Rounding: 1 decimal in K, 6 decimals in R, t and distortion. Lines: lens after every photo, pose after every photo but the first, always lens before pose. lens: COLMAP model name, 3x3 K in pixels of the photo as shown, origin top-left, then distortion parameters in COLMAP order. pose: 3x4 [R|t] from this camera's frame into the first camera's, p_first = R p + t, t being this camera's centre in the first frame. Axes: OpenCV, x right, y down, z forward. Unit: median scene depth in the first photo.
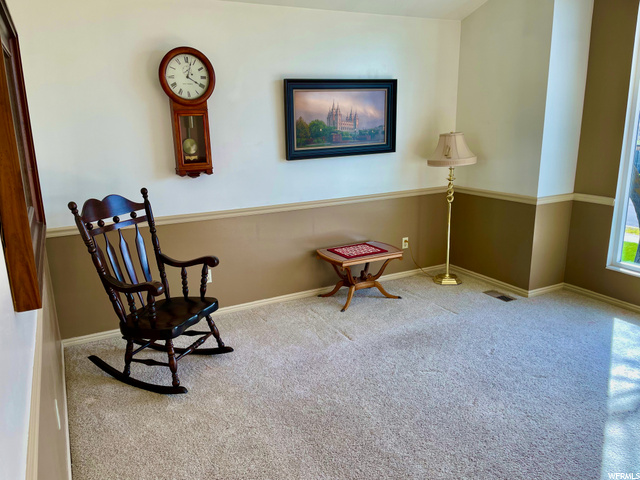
lens RADIAL K [[472.1, 0, 316.4], [0, 472.1, 243.9], [0, 0, 1]] dist [0.030522, -0.063281]
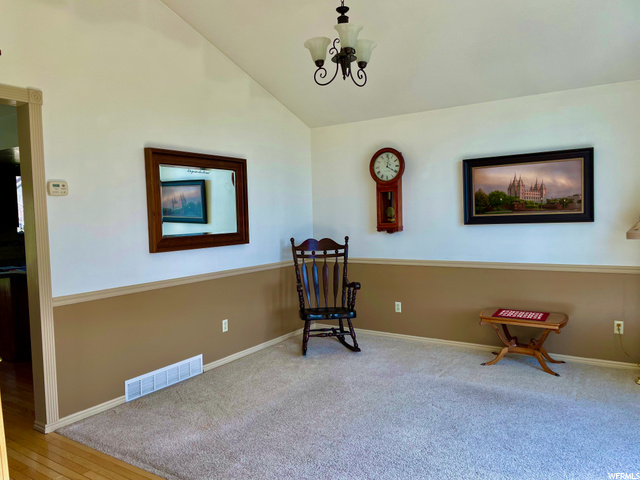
lens RADIAL K [[472.1, 0, 314.5], [0, 472.1, 236.6], [0, 0, 1]] dist [0.030522, -0.063281]
pose [[0.491652, 0.048771, -0.869425, 0.786147], [-0.203547, 0.977207, -0.060287, 0.002175], [0.846668, 0.206609, 0.490373, 0.096072]]
